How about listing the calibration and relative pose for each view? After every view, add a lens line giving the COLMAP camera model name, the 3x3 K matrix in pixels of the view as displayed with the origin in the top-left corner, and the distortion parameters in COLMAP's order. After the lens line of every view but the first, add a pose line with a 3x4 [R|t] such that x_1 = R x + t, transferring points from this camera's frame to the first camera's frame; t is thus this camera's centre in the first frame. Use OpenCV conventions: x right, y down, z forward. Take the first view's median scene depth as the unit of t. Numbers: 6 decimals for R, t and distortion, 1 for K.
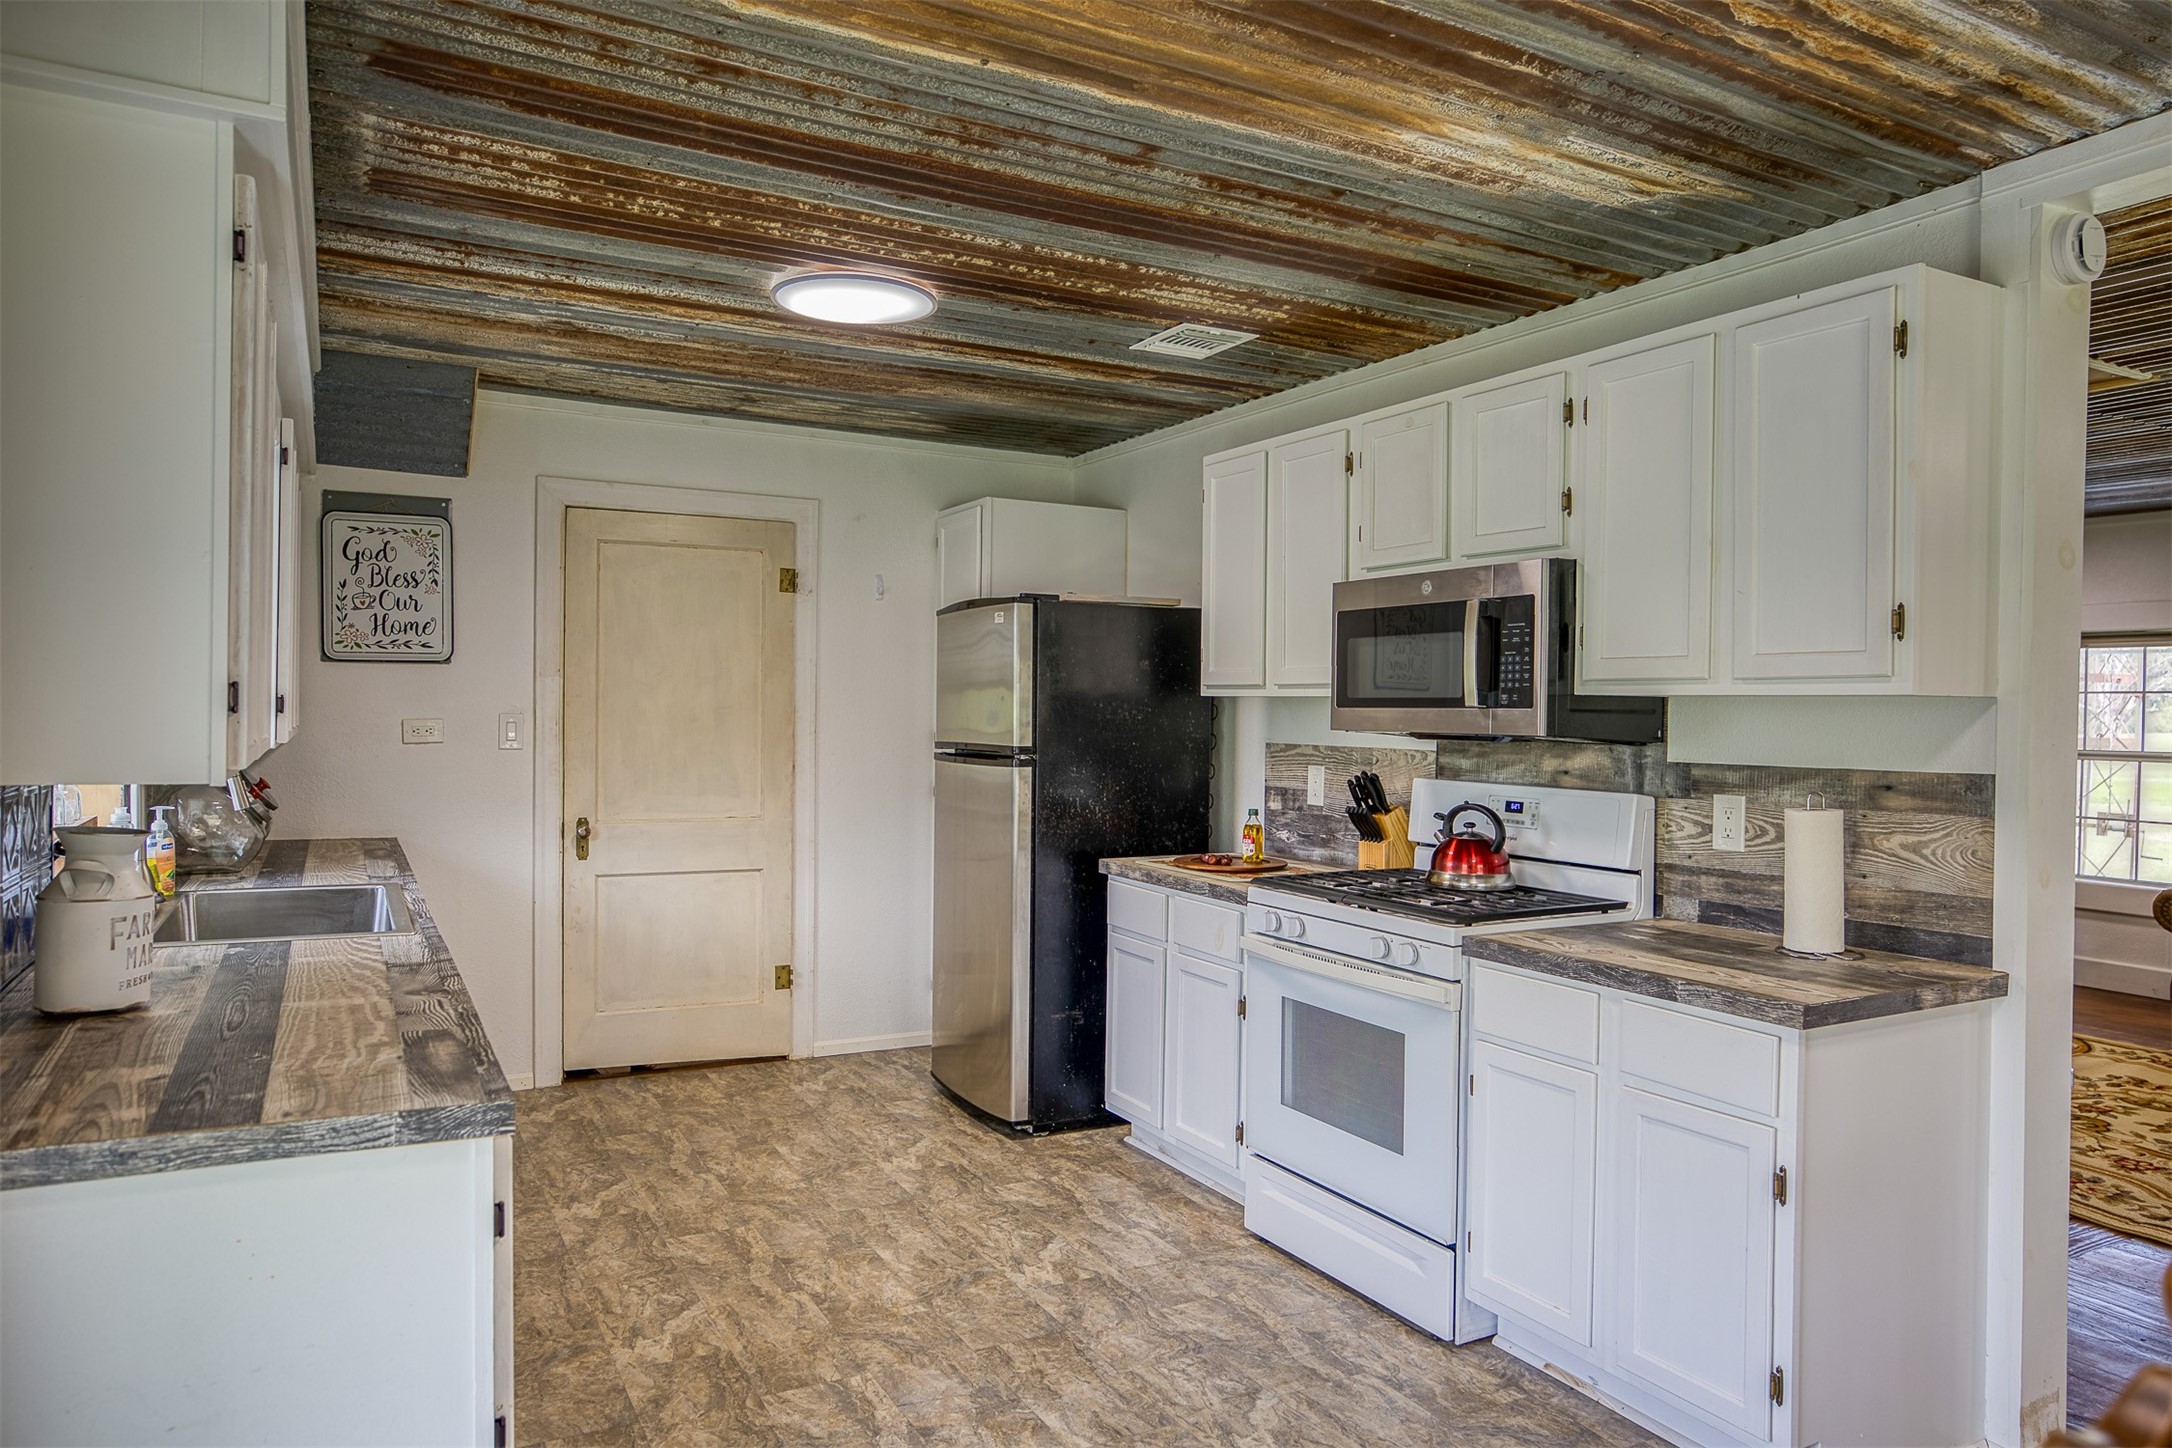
lens RADIAL K [[1387.5, 0, 1096.5], [0, 1387.5, 721.2], [0, 0, 1]] dist [-0.025179, -0.000228]
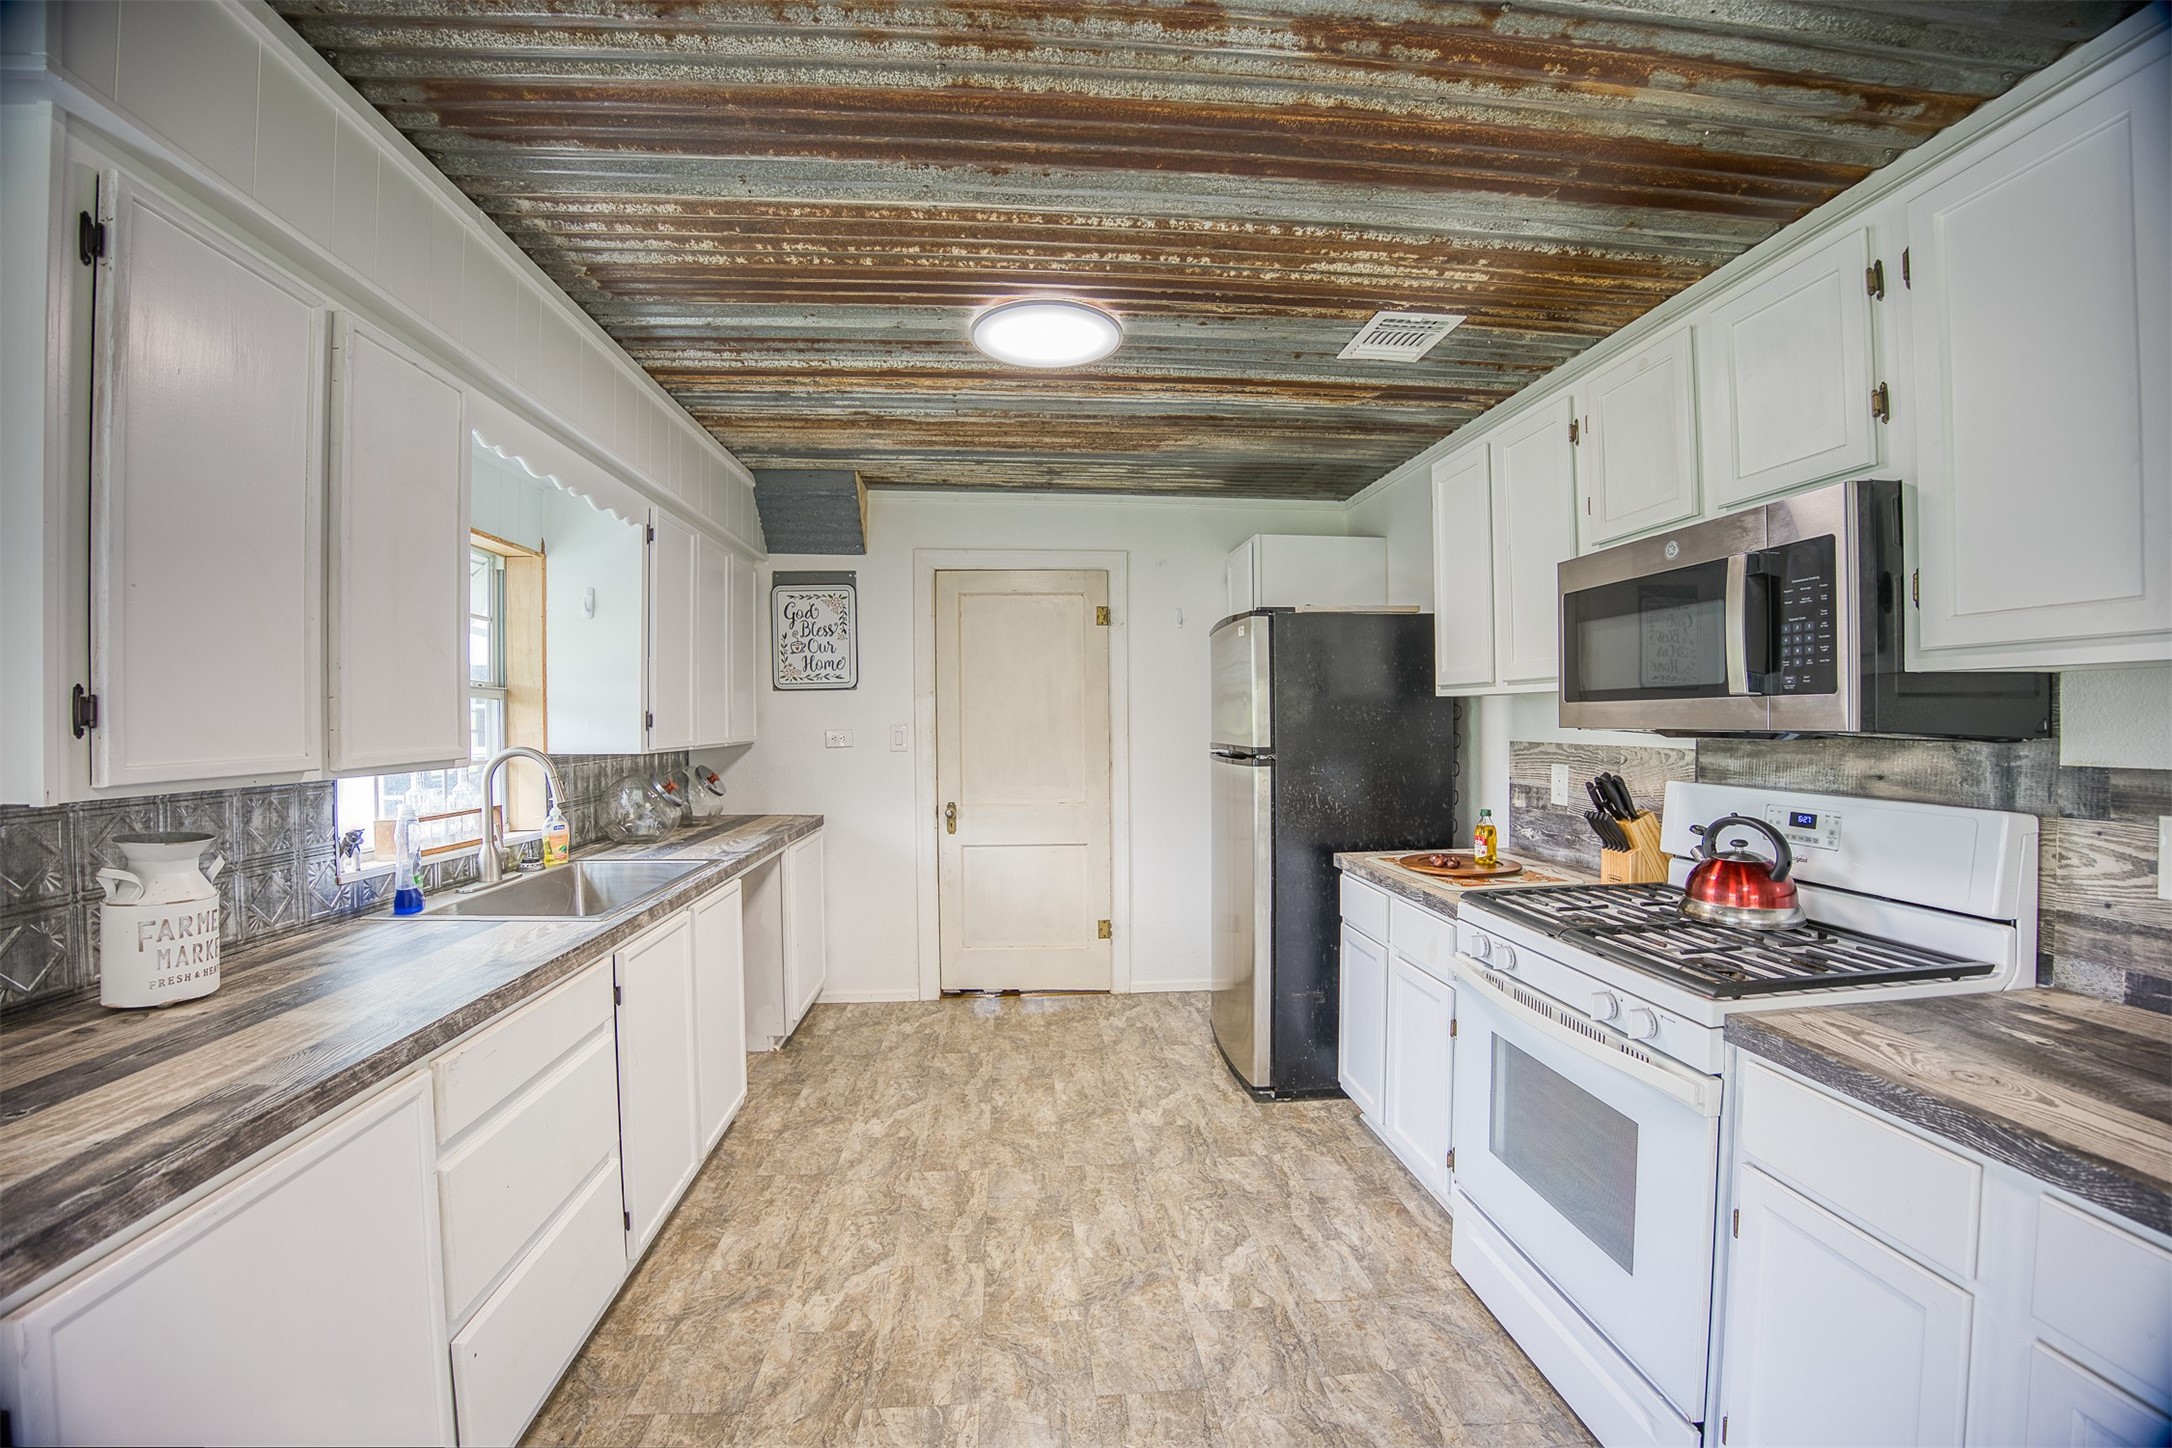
lens RADIAL K [[864.7, 0, 1083.3], [0, 864.7, 725.4], [0, 0, 1]] dist [-0.078828, 0.016106]
pose [[0.916357, -0.016976, -0.400001, 0.105772], [0.016419, 0.999854, -0.004821, 0.002455], [0.400024, -0.002150, 0.916502, 0.379838]]
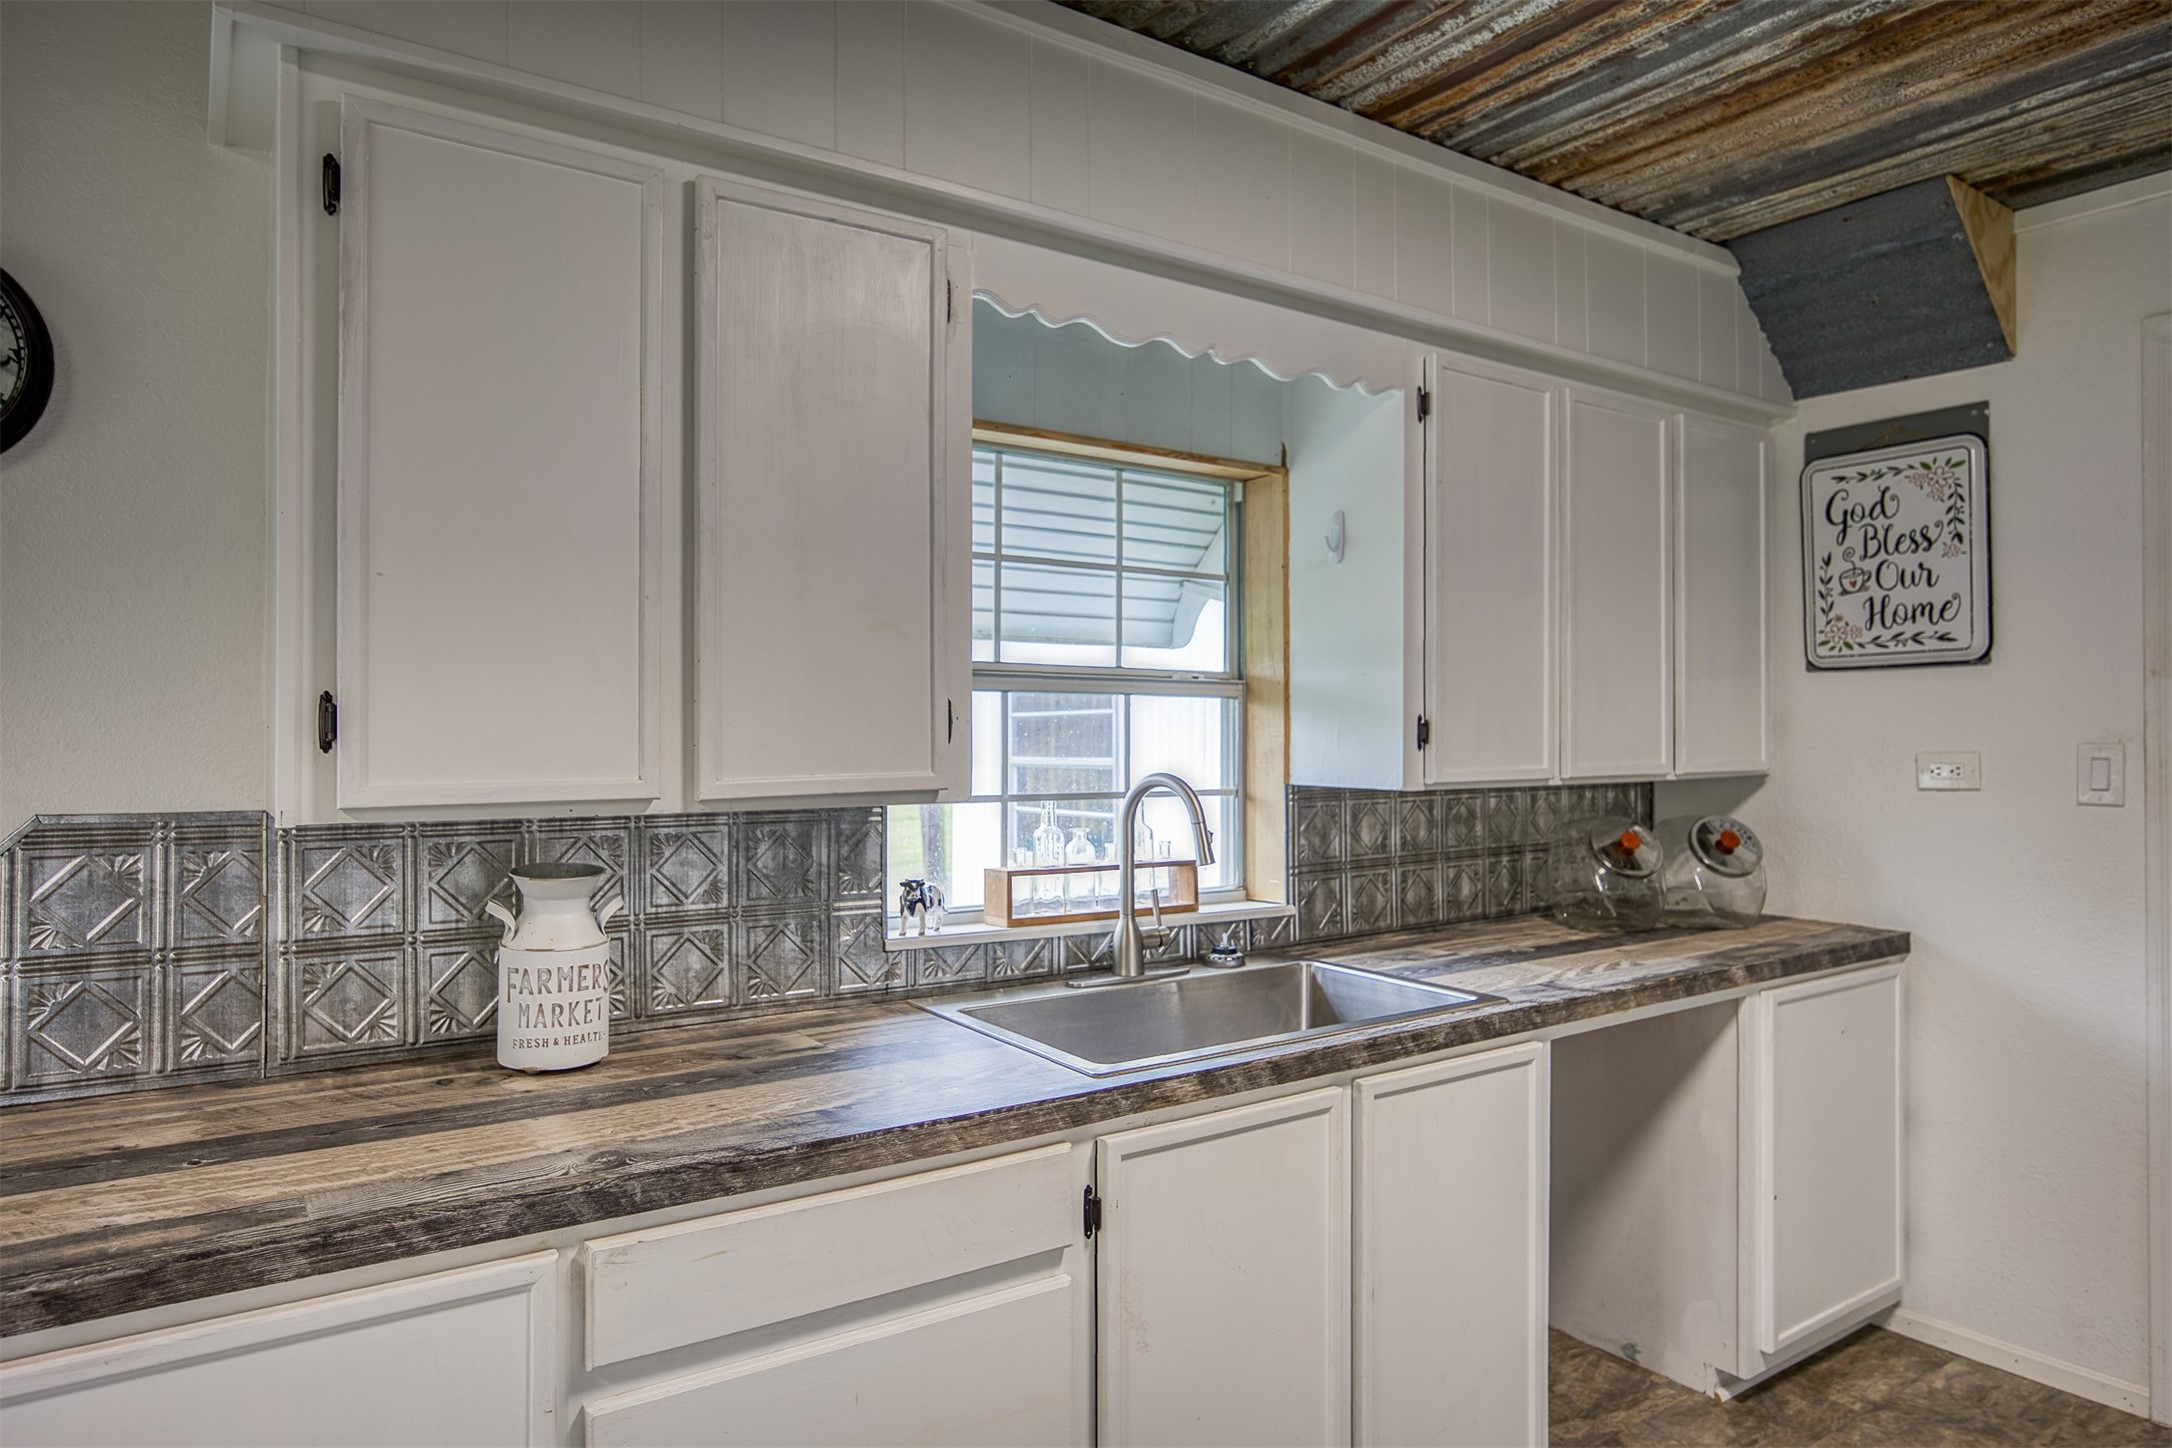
lens RADIAL K [[1339.1, 0, 1086.0], [0, 1339.1, 724.0], [0, 0, 1]] dist [-0.024631, 0.013158]
pose [[0.103464, -0.019559, -0.994441, 0.106692], [-0.003301, 0.999794, -0.020008, -0.001442], [0.994628, 0.005353, 0.103379, 0.671363]]
